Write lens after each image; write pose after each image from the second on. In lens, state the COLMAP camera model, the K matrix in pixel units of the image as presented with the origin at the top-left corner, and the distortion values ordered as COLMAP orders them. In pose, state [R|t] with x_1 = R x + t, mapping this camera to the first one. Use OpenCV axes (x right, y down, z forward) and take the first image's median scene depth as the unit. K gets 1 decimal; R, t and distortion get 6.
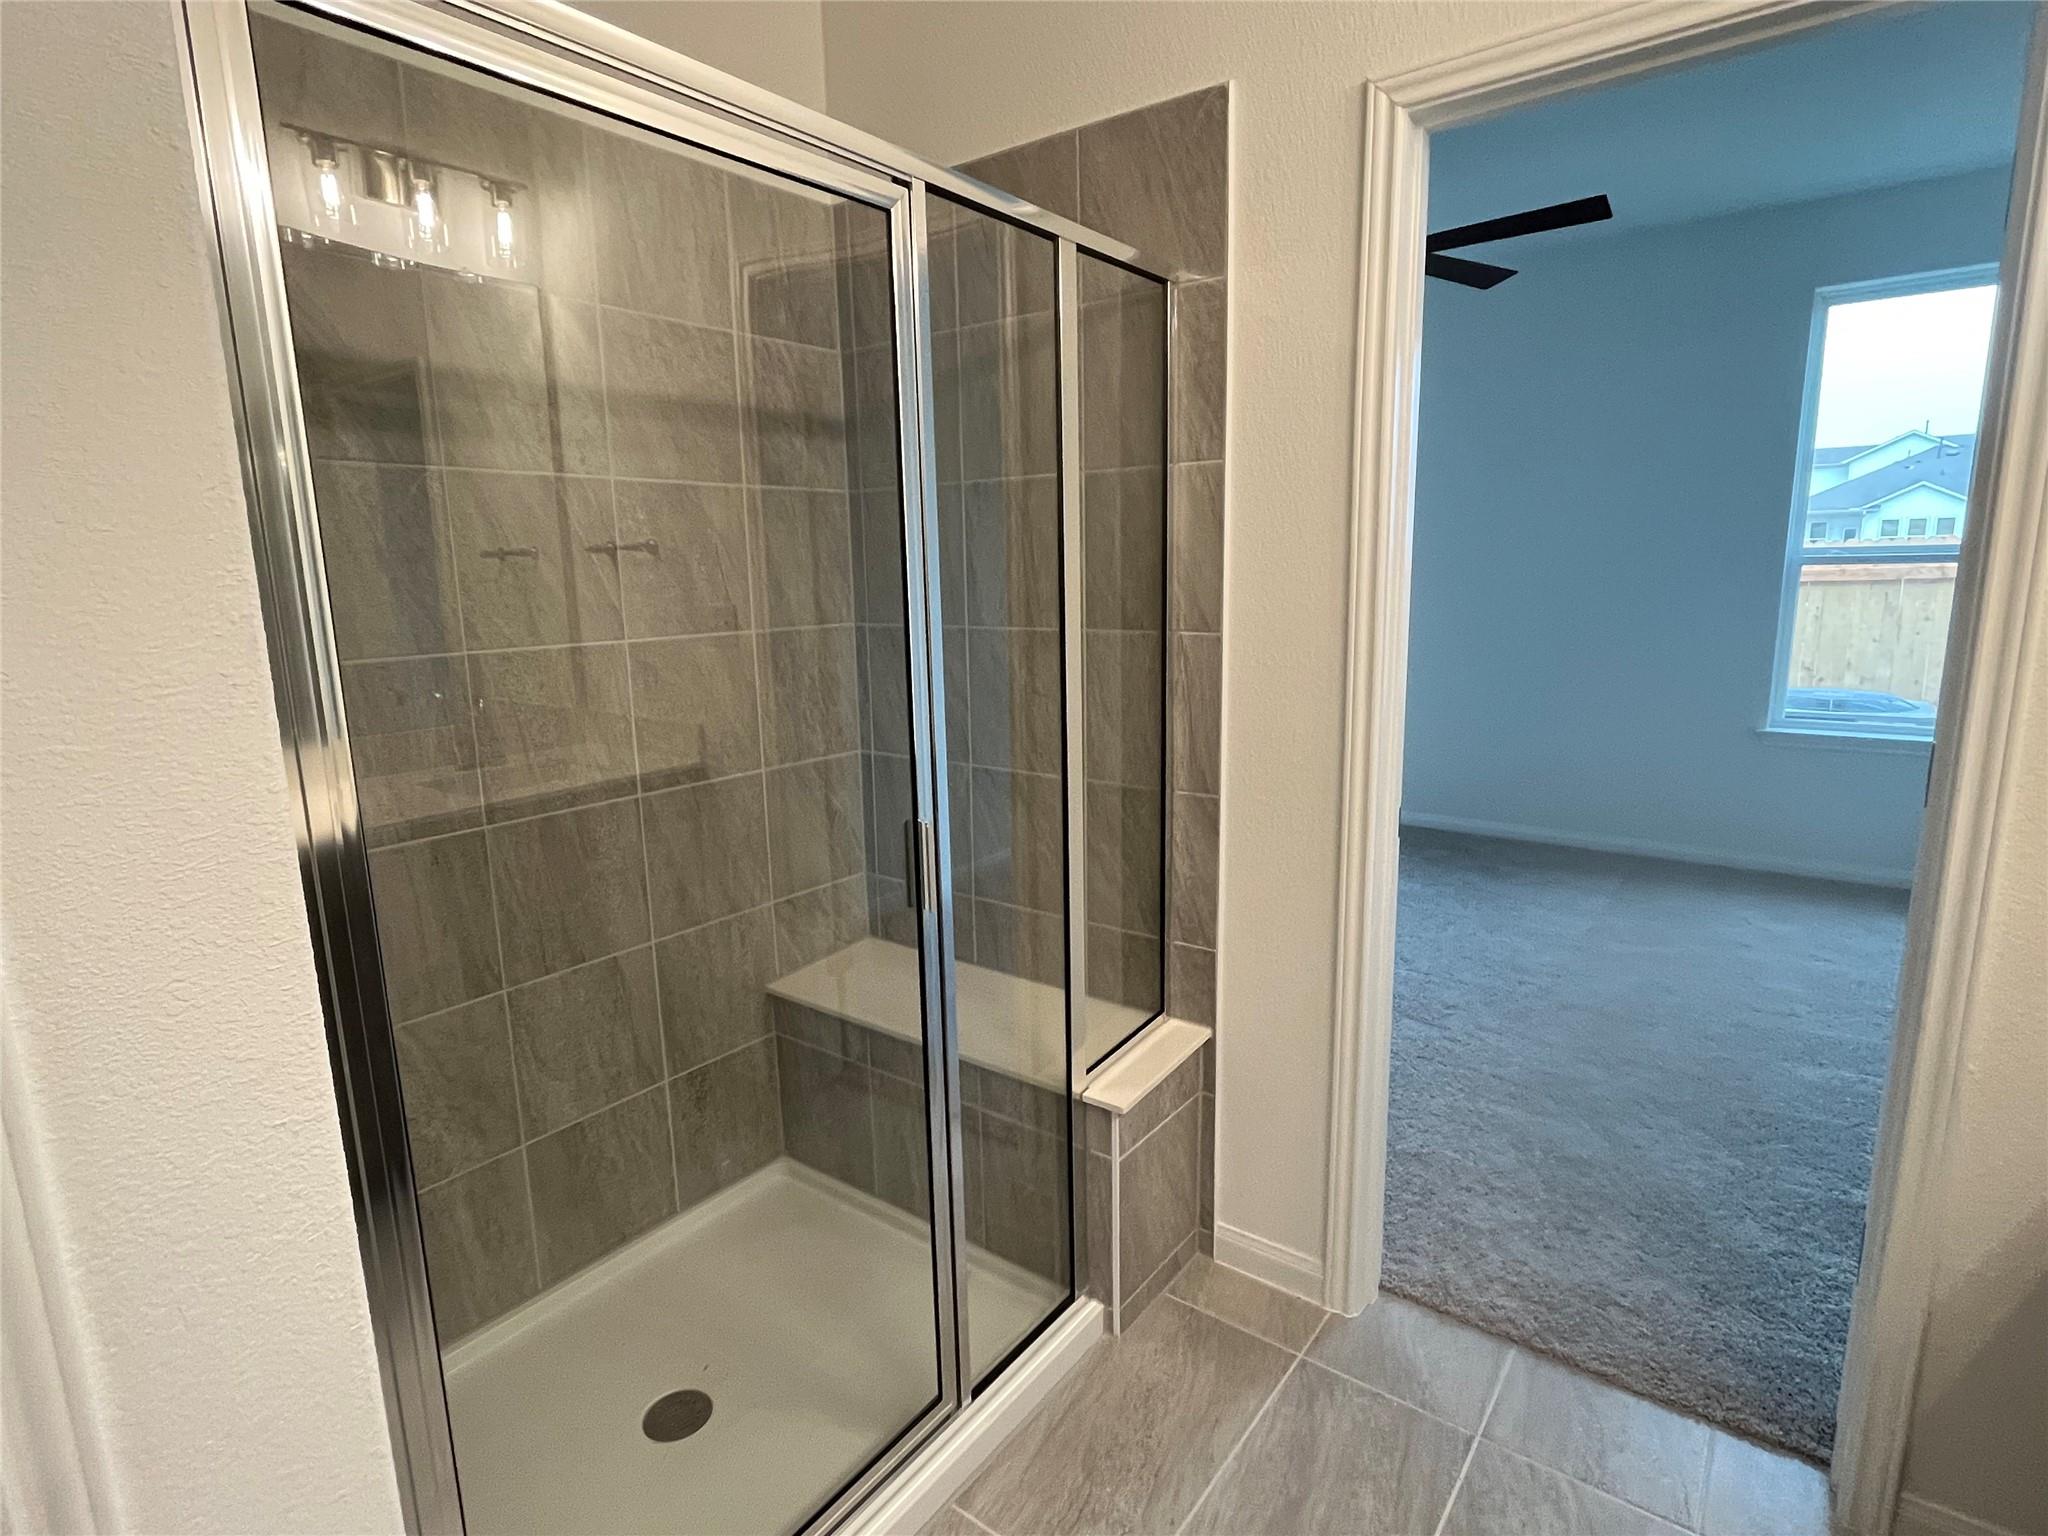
lens RADIAL K [[1062.4, 0, 1015.3], [0, 1062.4, 745.9], [0, 0, 1]] dist [0.002026, -0.001575]
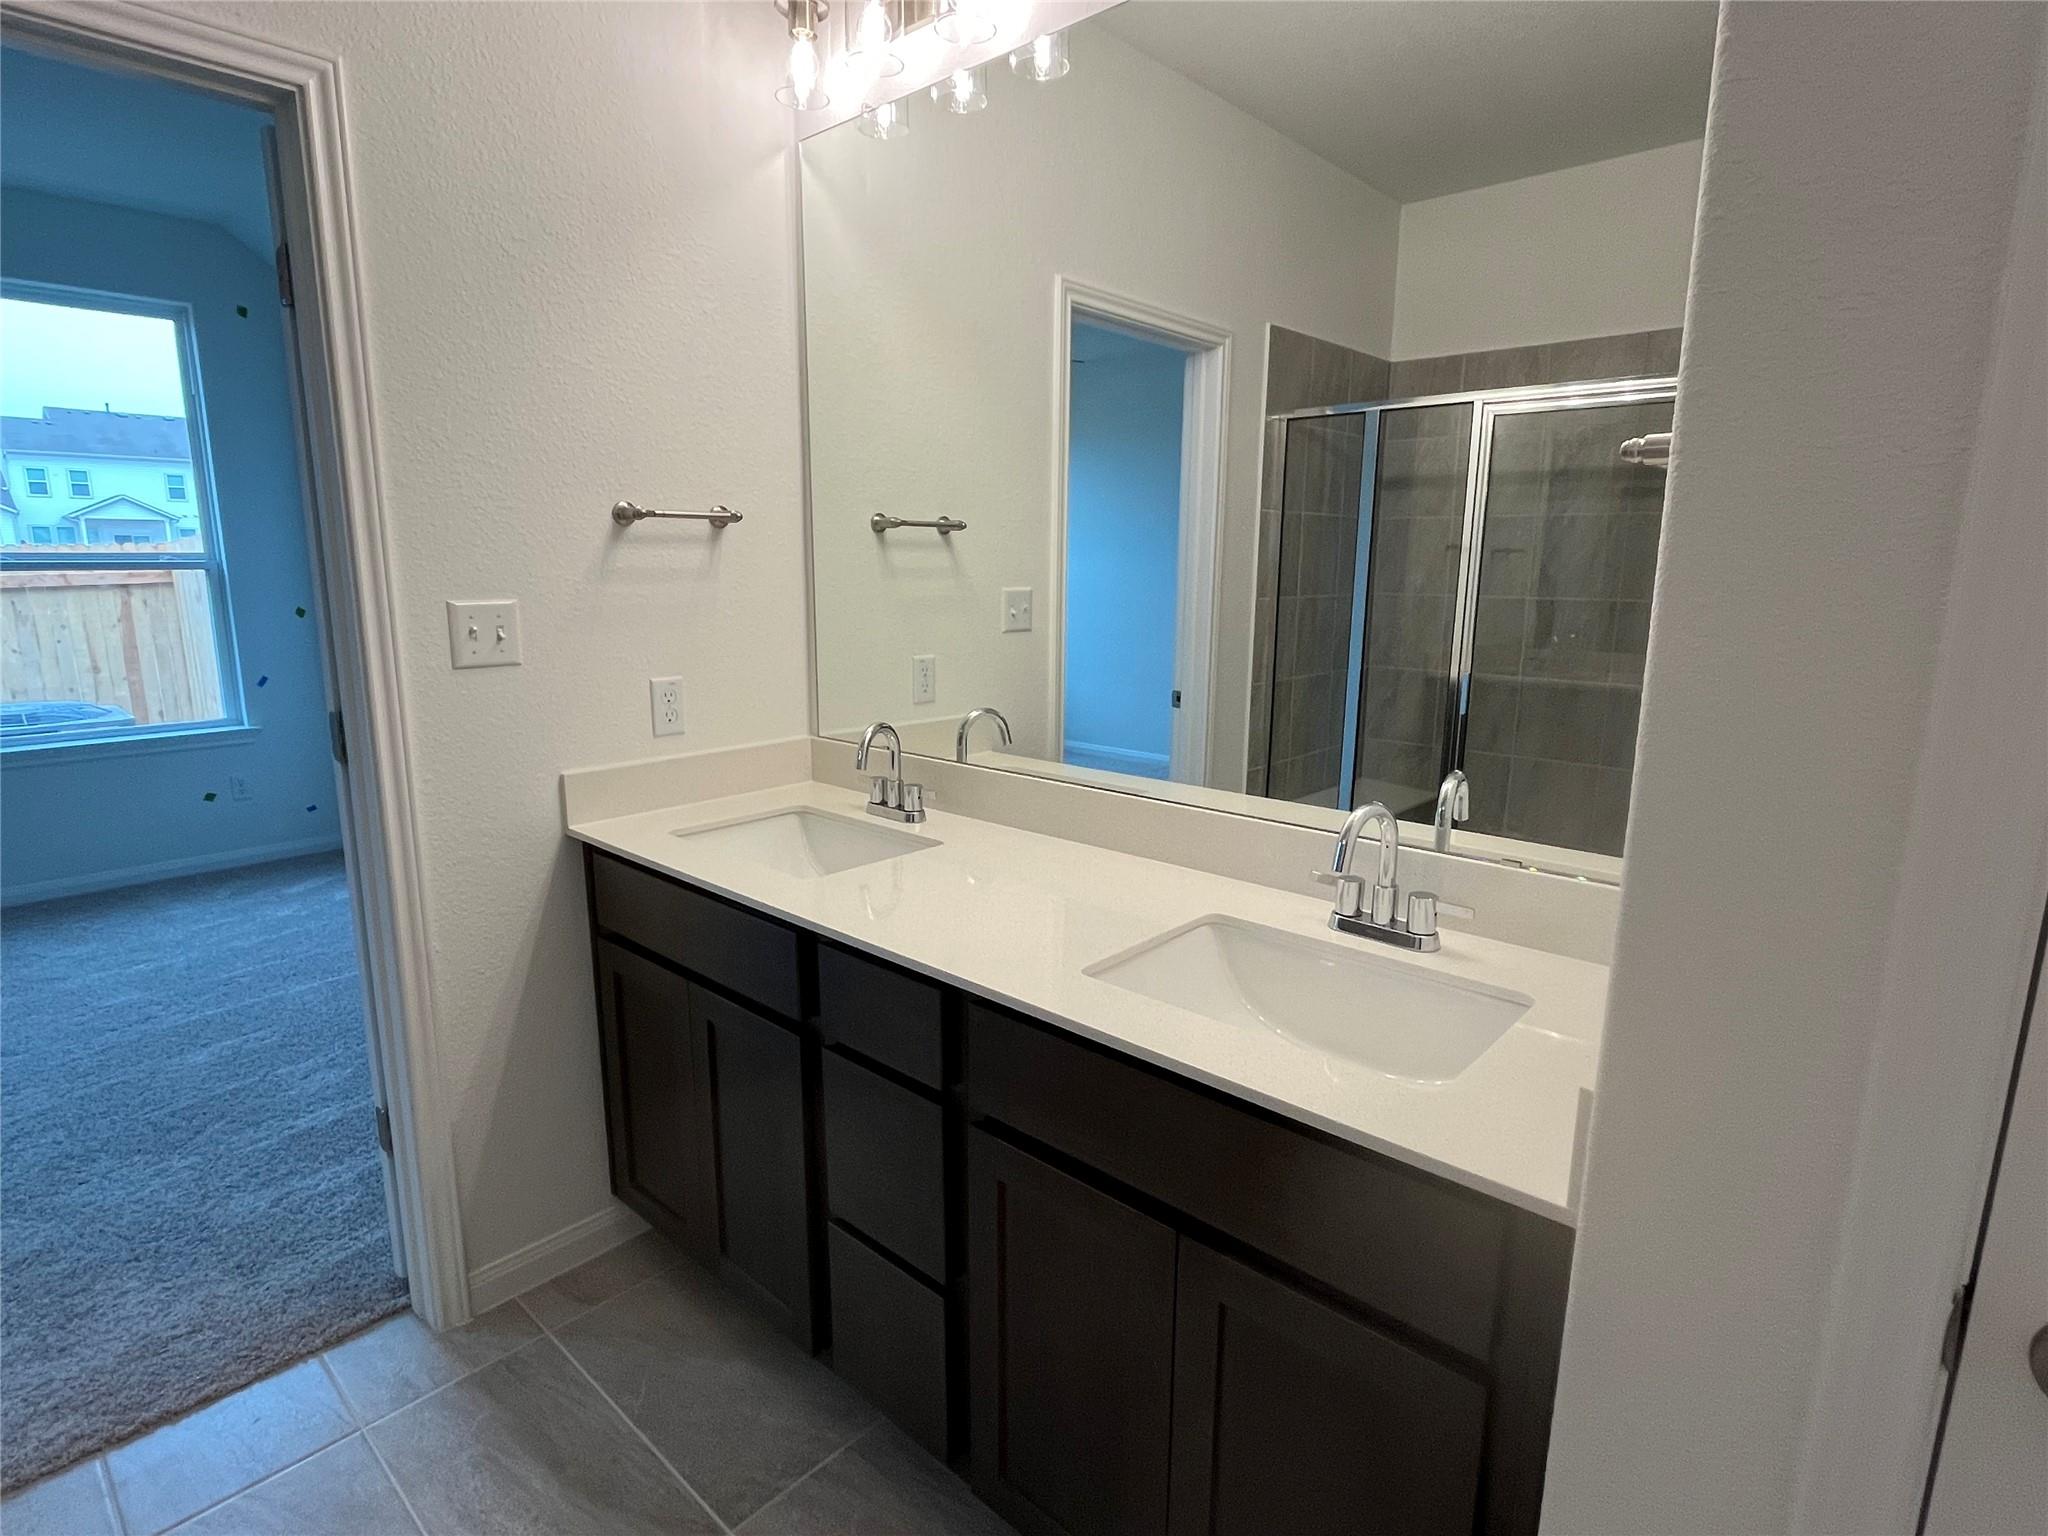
lens RADIAL K [[1062.4, 0, 1007.1], [0, 1062.4, 769.2], [0, 0, 1]] dist [0.002026, -0.001575]
pose [[0.100927, -0.171335, 0.980030, -0.211472], [0.160690, 0.974933, 0.153895, -0.000893], [-0.981831, 0.141948, 0.125929, 0.072031]]
